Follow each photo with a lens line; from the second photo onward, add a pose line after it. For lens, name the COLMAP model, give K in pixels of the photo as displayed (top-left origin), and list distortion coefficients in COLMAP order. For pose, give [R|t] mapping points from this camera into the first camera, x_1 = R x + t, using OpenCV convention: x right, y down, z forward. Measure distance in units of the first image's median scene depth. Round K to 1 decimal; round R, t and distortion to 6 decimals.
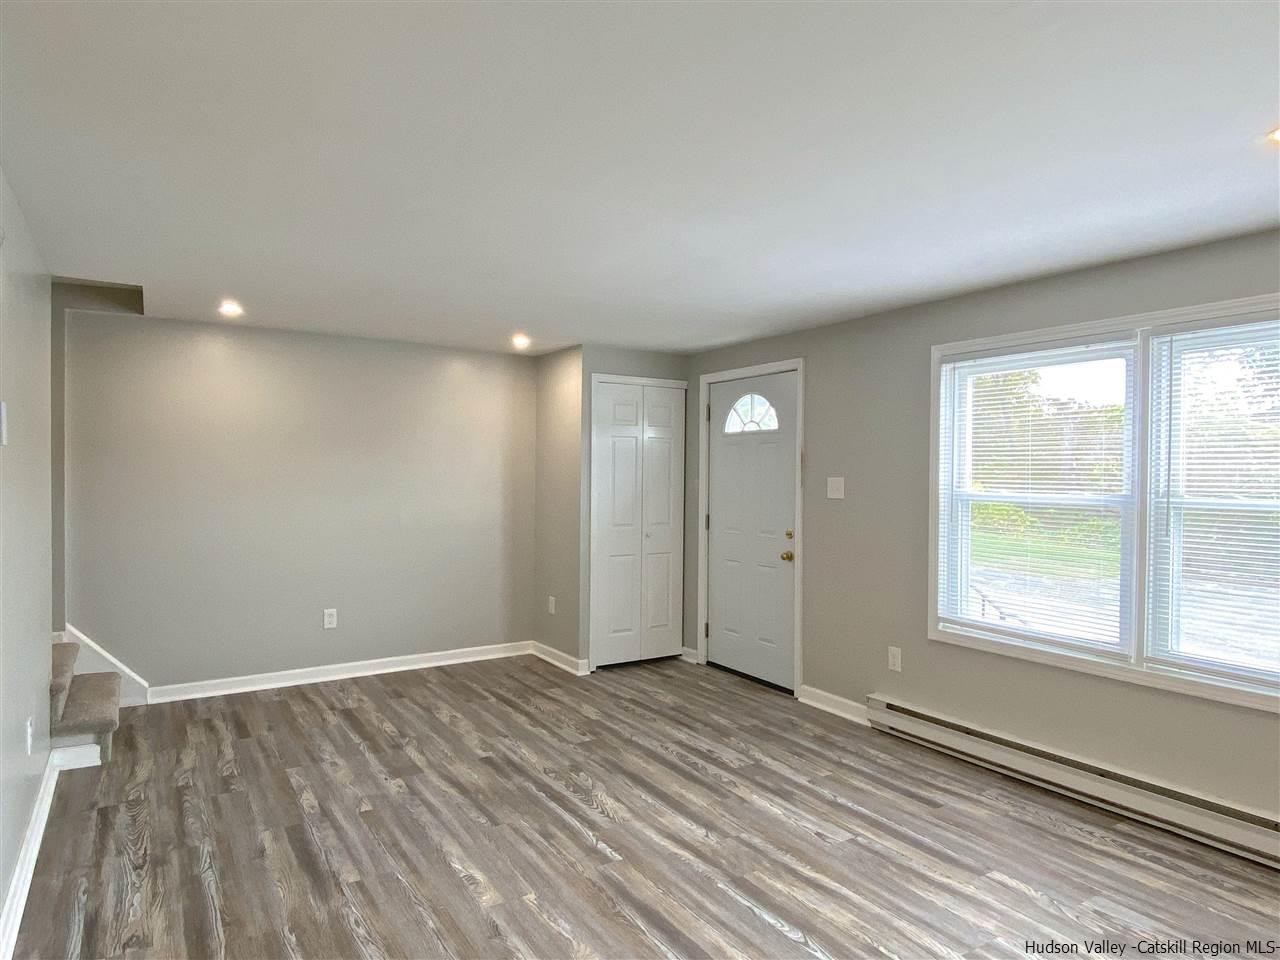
lens RADIAL K [[782.1, 0, 646.4], [0, 782.1, 471.4], [0, 0, 1]] dist [0.048132, -0.028103]
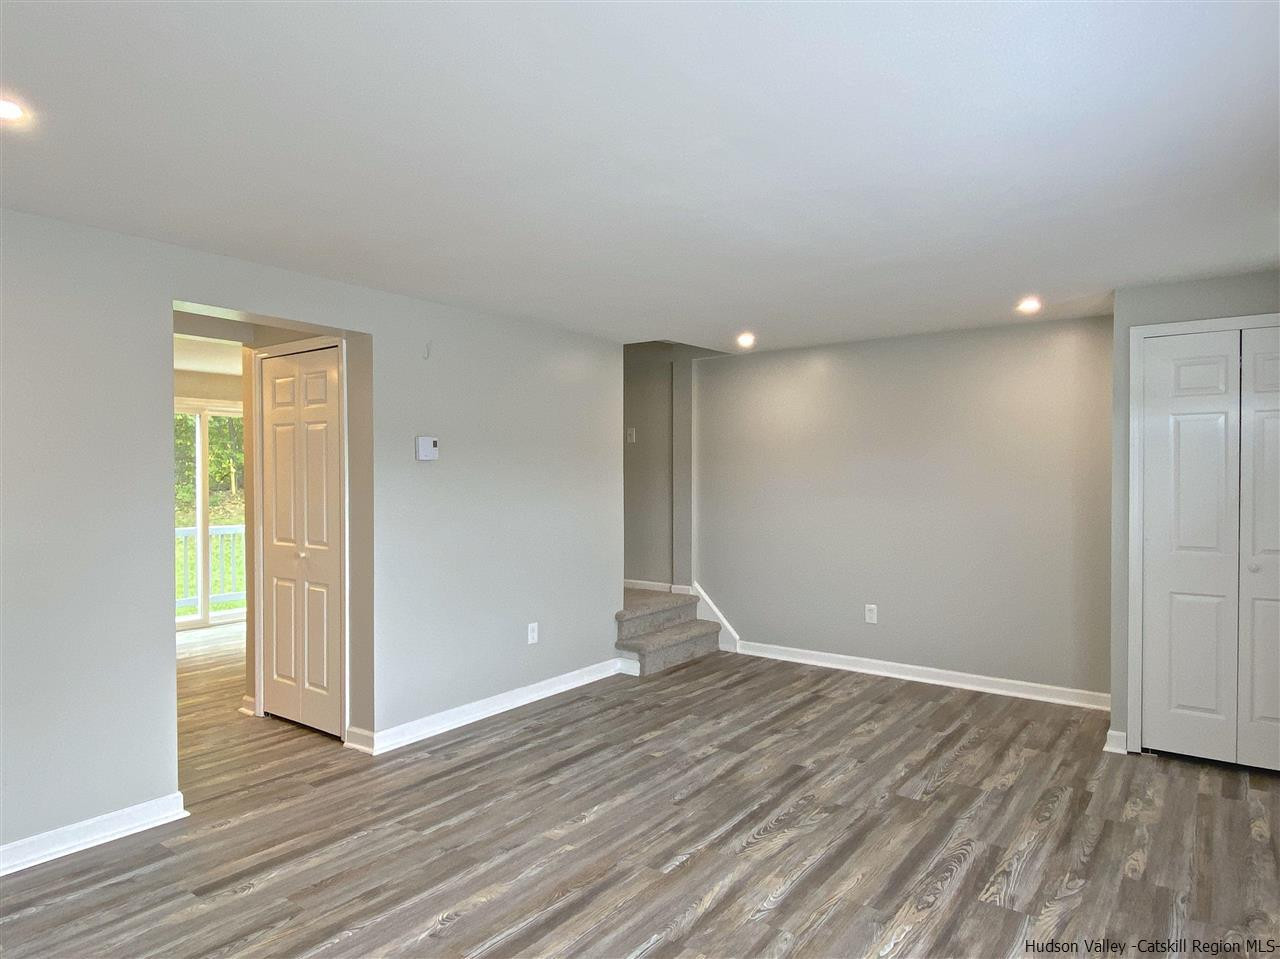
lens RADIAL K [[809.8, 0, 635.5], [0, 809.8, 470.7], [0, 0, 1]] dist [0.054370, -0.041581]
pose [[0.355276, -0.008228, -0.934725, 0.643314], [0.006088, 0.999960, -0.006488, 0.007033], [0.934741, -0.003385, 0.355312, 0.446792]]
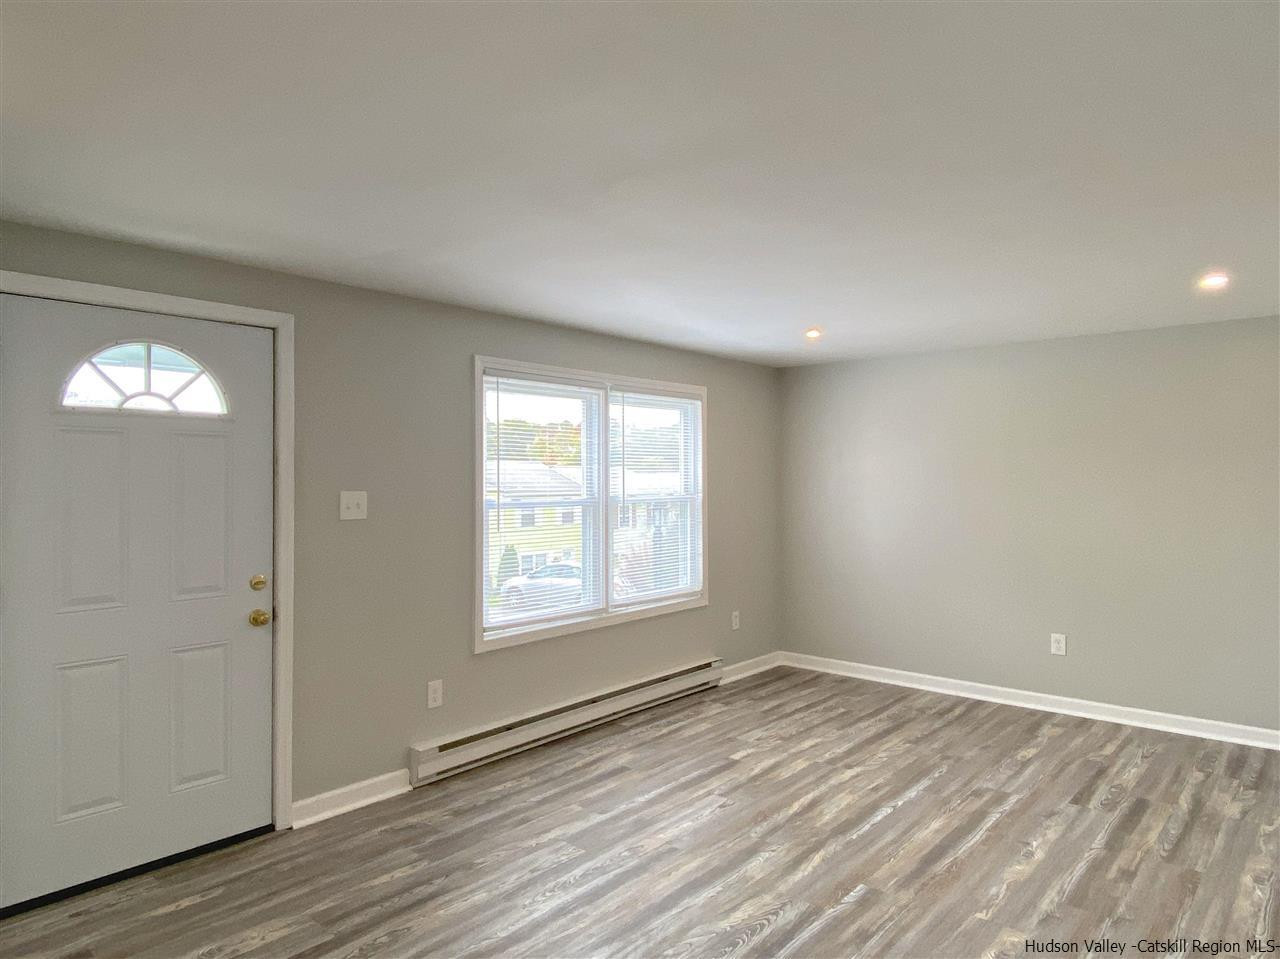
lens RADIAL K [[809.8, 0, 627.0], [0, 809.8, 450.9], [0, 0, 1]] dist [0.054370, -0.041581]
pose [[-0.268685, 0.020099, 0.963018, -0.686327], [-0.004667, 0.999743, -0.022168, -0.017300], [-0.963217, -0.010451, -0.268522, 1.131929]]
